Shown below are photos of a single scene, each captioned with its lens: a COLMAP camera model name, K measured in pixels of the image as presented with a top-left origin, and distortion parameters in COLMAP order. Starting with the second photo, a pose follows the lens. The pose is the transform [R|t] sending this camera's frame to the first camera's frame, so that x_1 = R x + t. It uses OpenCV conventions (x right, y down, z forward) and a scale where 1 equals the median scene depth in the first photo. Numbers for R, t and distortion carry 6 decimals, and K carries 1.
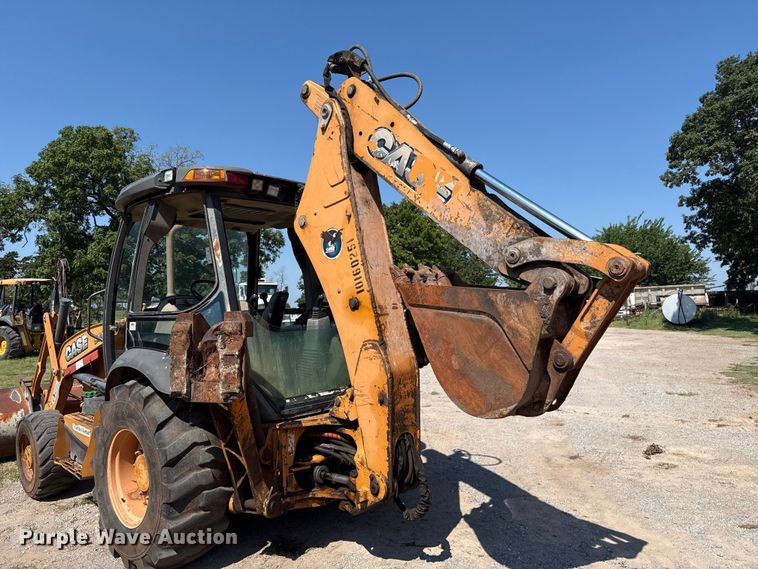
lens RADIAL K [[530.5, 0, 380.7], [0, 530.5, 284.3], [0, 0, 1]] dist [0.082643, -0.113086]
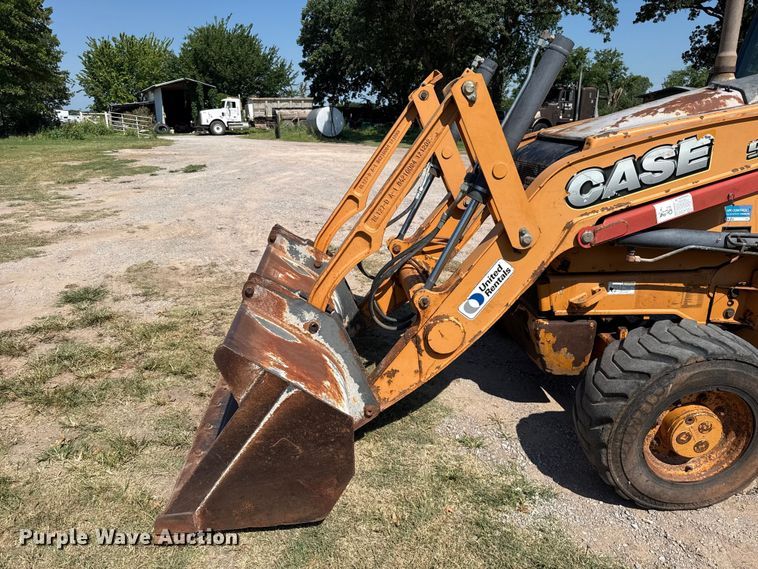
lens RADIAL K [[532.7, 0, 373.5], [0, 532.7, 289.5], [0, 0, 1]] dist [0.063525, -0.087075]
pose [[0.691199, -0.199873, 0.694475, -1.409096], [-0.049001, 0.945817, 0.320980, 0.113998], [-0.721002, -0.255891, 0.643954, 1.201712]]
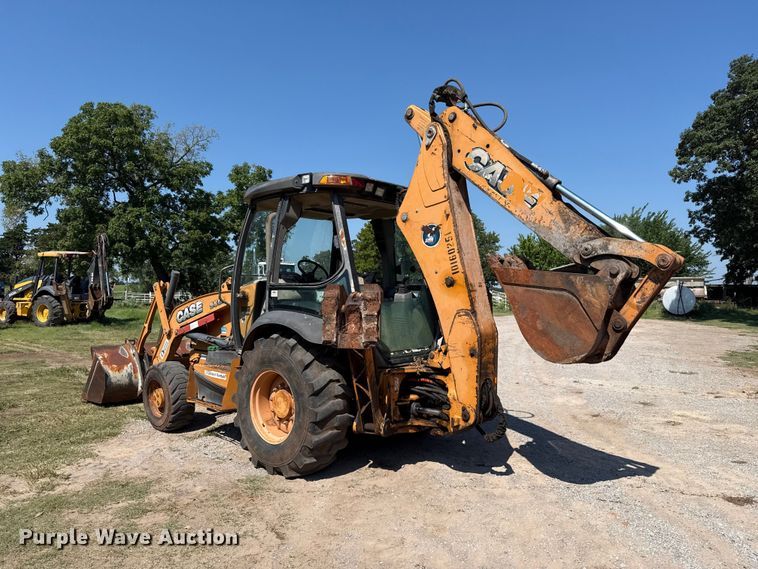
lens RADIAL K [[527.2, 0, 375.3], [0, 527.2, 293.7], [0, 0, 1]] dist [0.109240, -0.159713]
pose [[0.999479, 0.031970, -0.004520, -0.198526], [-0.031709, 0.998279, 0.049341, 0.006150], [0.006090, -0.049172, 0.998772, -0.276674]]
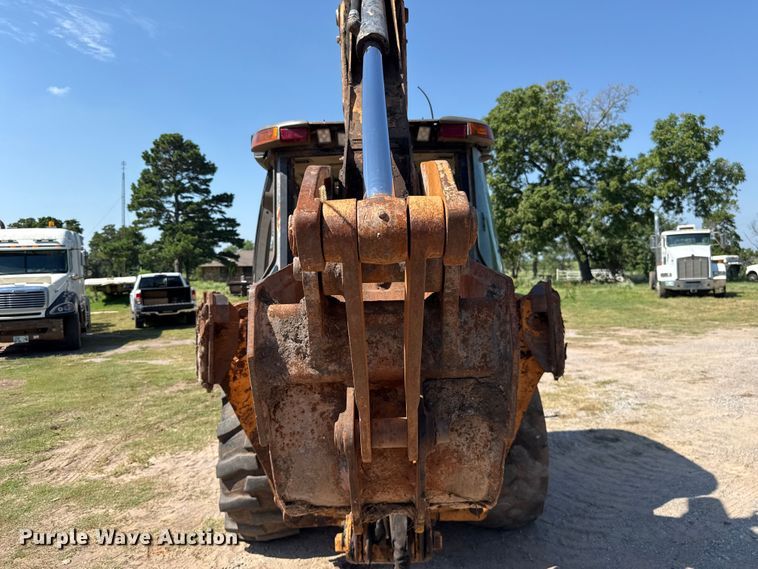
lens RADIAL K [[540.3, 0, 381.5], [0, 540.3, 284.3], [0, 0, 1]] dist [0.049729, -0.082832]
pose [[0.686972, 0.022379, -0.726339, 0.445744], [0.043564, 0.996460, 0.071905, -0.011454], [0.725377, -0.081039, 0.683565, 0.455700]]
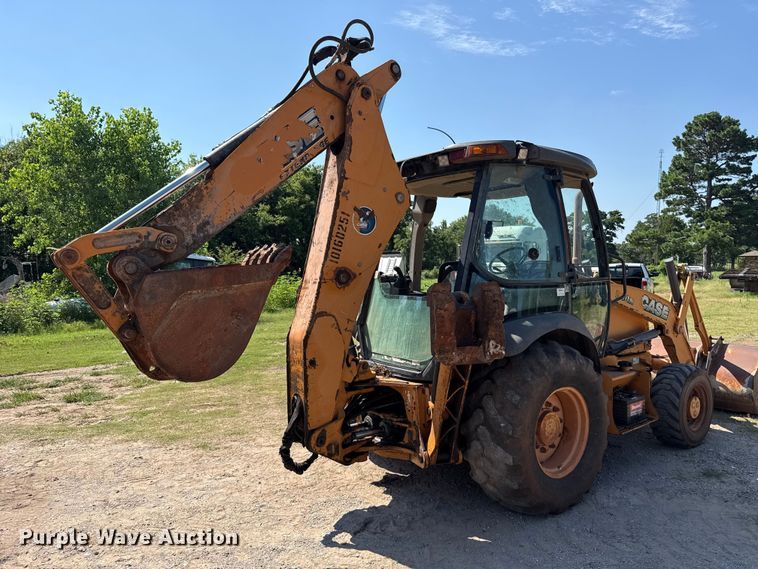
lens RADIAL K [[530.5, 0, 380.7], [0, 530.5, 284.3], [0, 0, 1]] dist [0.082643, -0.113086]
pose [[-0.190777, 0.056210, -0.980023, 0.950672], [0.048236, 0.997690, 0.047833, 0.003967], [0.980448, -0.038147, -0.193047, 1.206393]]
